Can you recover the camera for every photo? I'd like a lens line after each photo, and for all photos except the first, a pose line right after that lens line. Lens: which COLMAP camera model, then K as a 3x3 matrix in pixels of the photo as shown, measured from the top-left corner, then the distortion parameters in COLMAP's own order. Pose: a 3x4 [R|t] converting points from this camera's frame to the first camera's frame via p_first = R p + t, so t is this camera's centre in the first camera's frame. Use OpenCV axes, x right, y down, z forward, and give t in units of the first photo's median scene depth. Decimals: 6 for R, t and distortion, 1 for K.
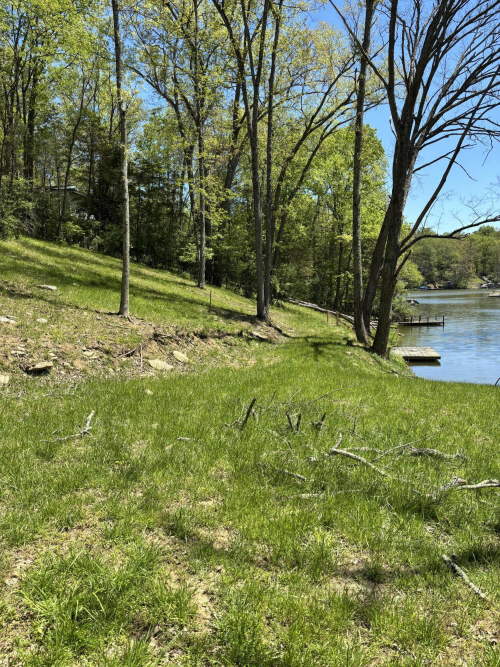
lens RADIAL K [[503.2, 0, 251.1], [0, 503.2, 337.7], [0, 0, 1]] dist [0.047845, -0.054737]
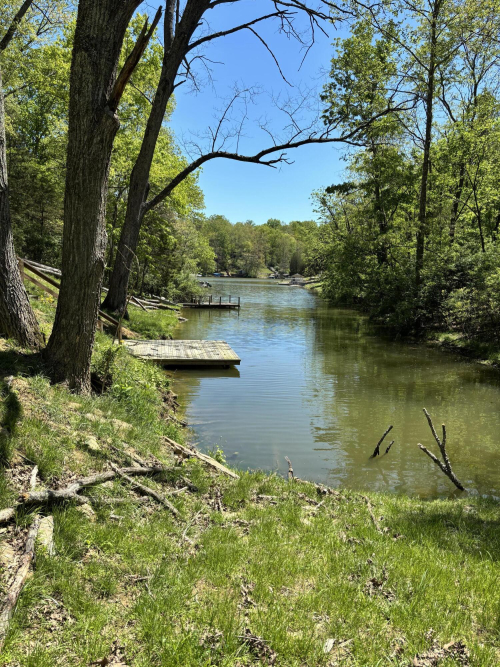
lens RADIAL K [[503.2, 0, 249.8], [0, 503.2, 334.4], [0, 0, 1]] dist [0.047845, -0.054737]
pose [[0.923205, 0.009962, 0.384179, 0.244672], [-0.018467, 0.999659, 0.018454, 0.000745], [-0.383864, -0.024132, 0.923074, 0.692303]]
